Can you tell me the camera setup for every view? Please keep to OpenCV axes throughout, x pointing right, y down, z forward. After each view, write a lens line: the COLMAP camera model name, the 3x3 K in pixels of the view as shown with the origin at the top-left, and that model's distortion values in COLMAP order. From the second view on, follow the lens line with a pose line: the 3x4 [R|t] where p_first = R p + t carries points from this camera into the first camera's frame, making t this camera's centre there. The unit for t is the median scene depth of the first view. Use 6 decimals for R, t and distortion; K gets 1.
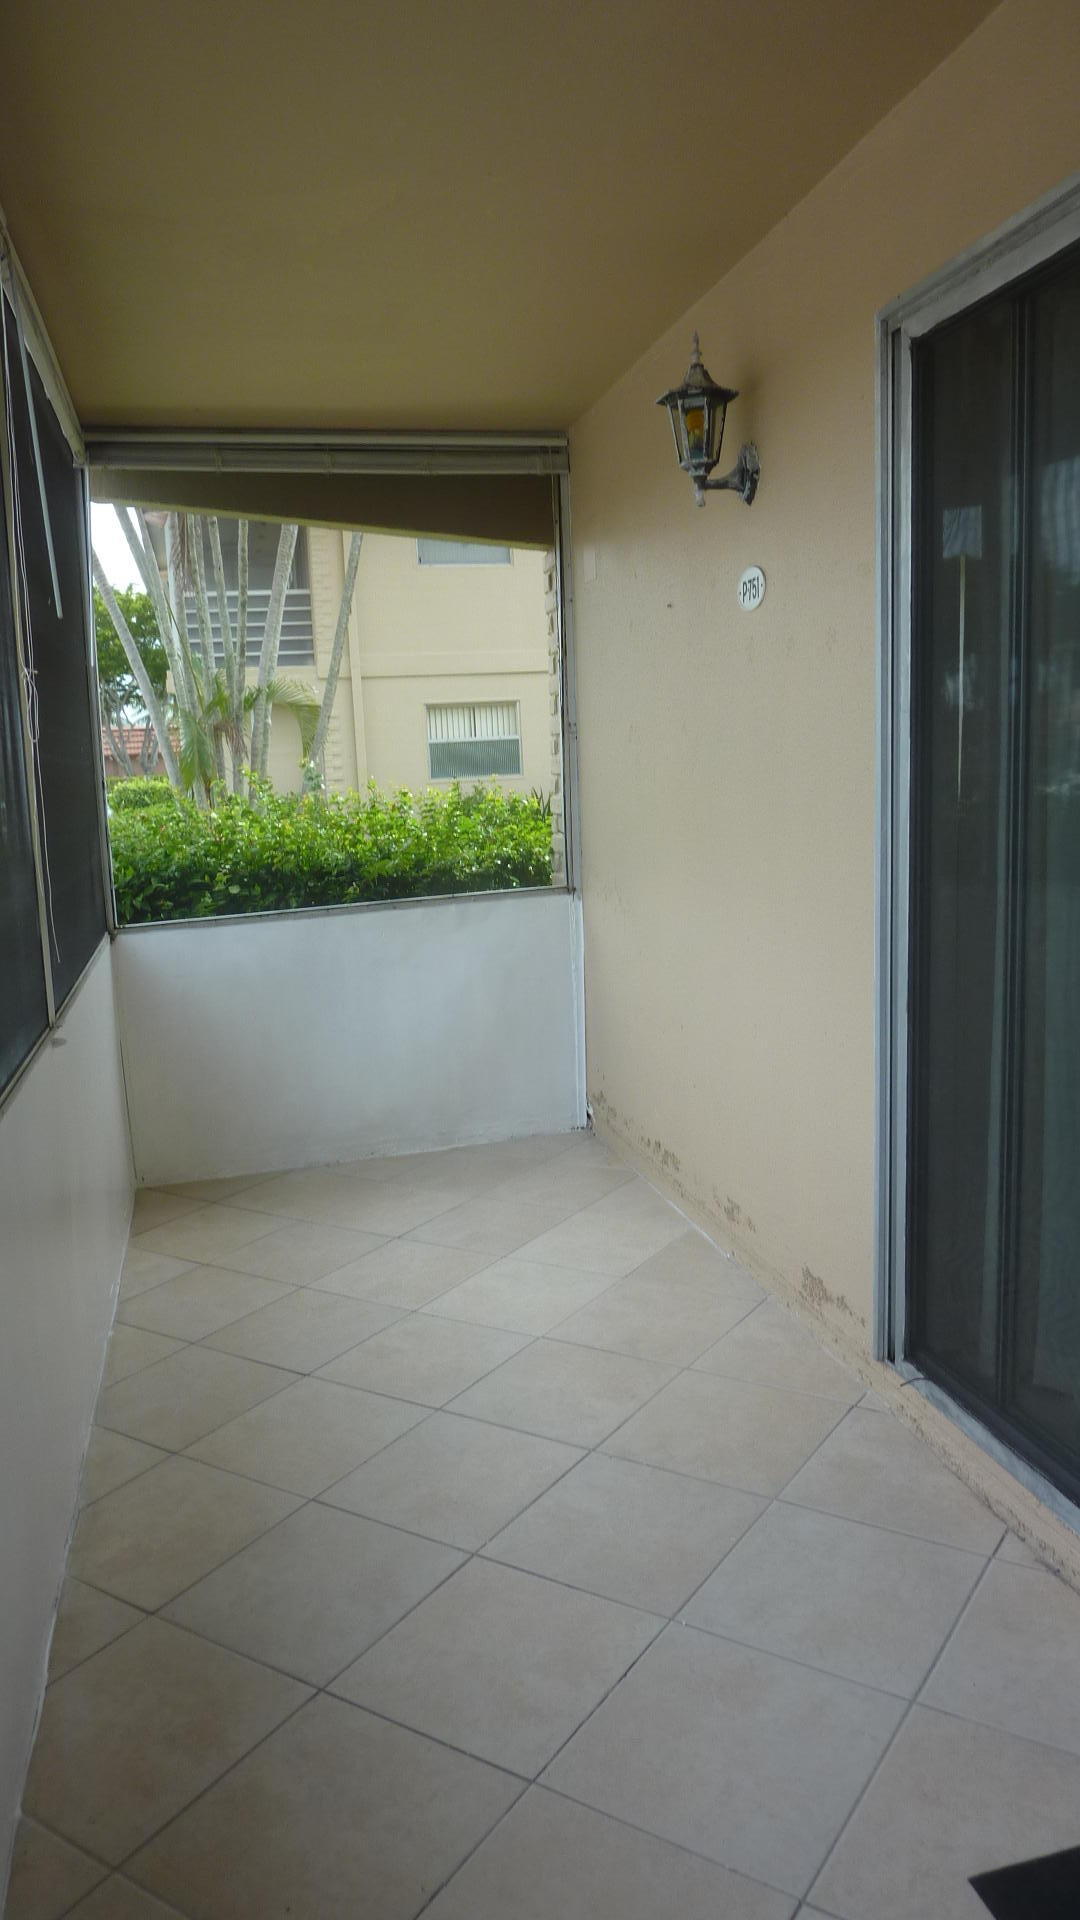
lens RADIAL K [[1342.6, 0, 542.8], [0, 1342.6, 954.6], [0, 0, 1]] dist [-0.025814, -0.009532]
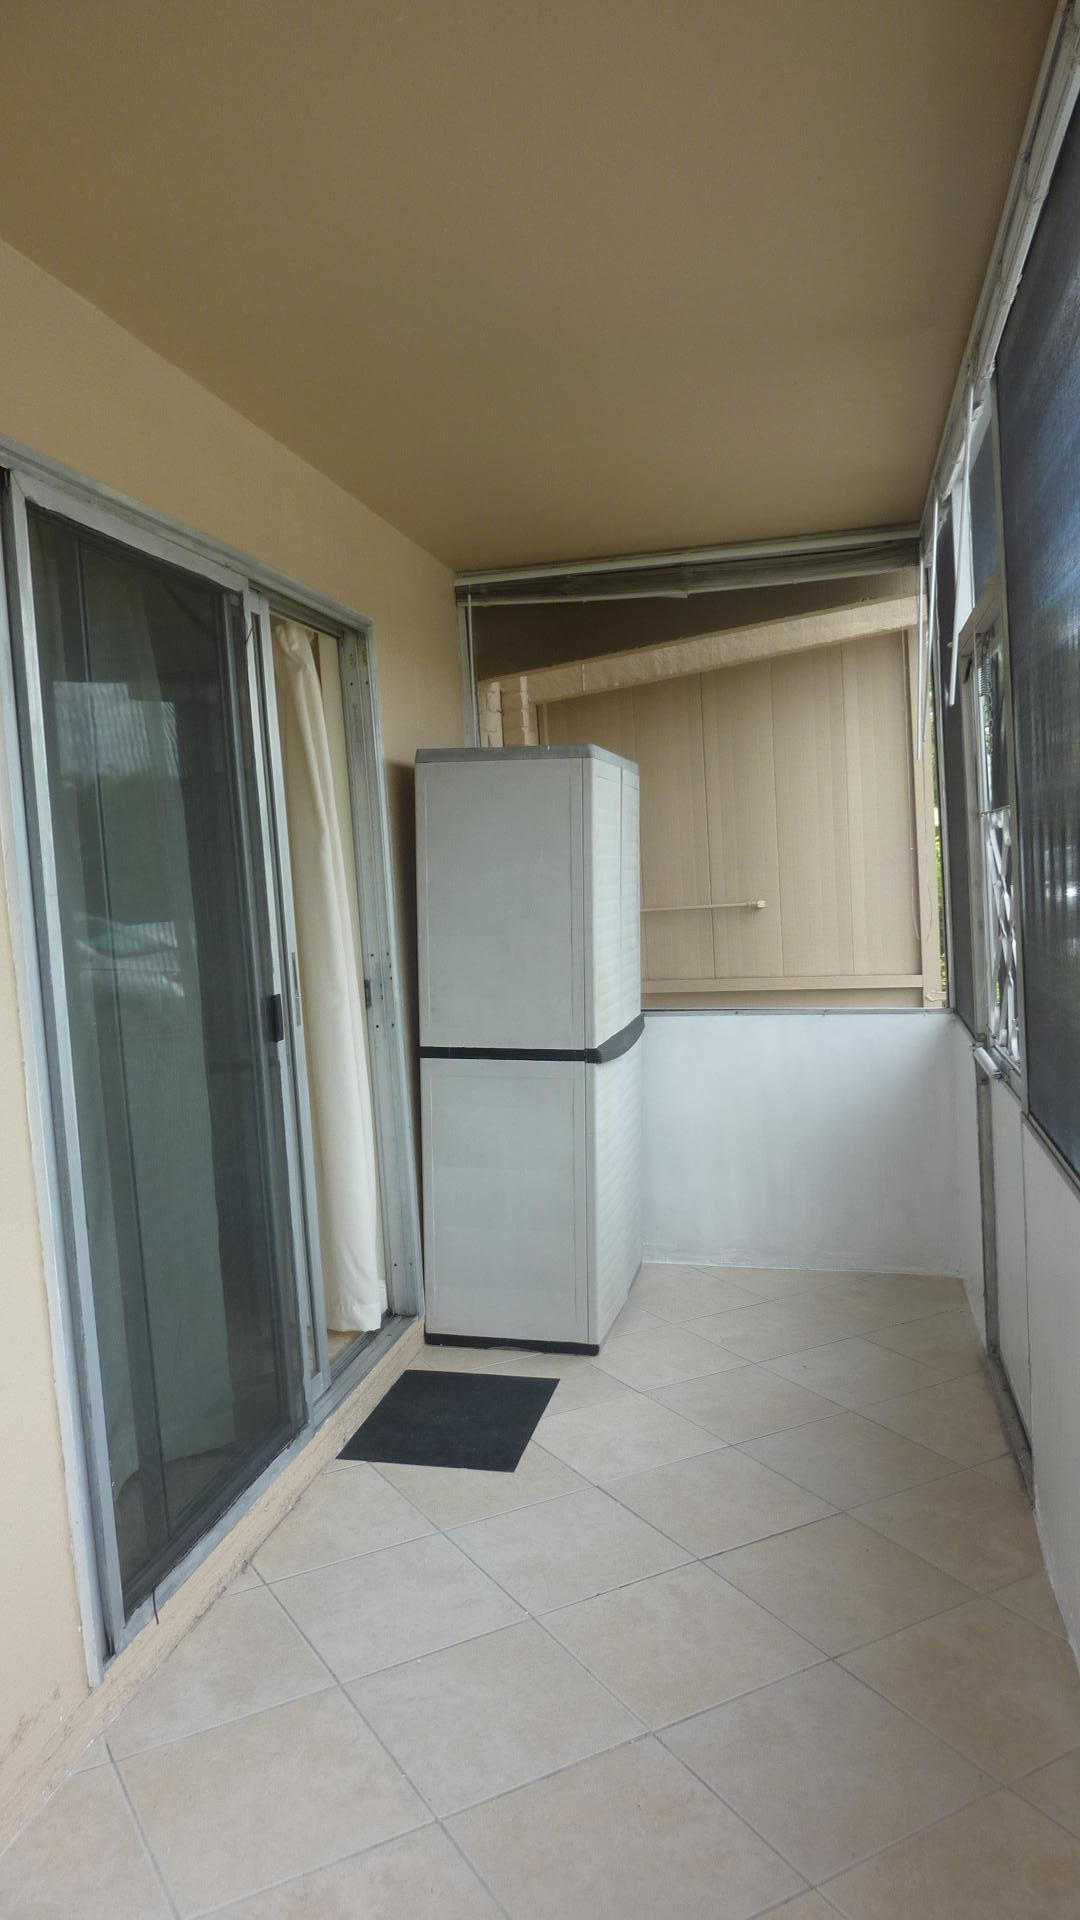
lens RADIAL K [[1342.6, 0, 544.3], [0, 1342.6, 968.0], [0, 0, 1]] dist [-0.025814, -0.009532]
pose [[-0.894812, 0.066795, 0.441419, -0.460627], [0.163326, 0.969181, 0.184428, -0.270119], [-0.415496, 0.237123, -0.878143, 1.841593]]
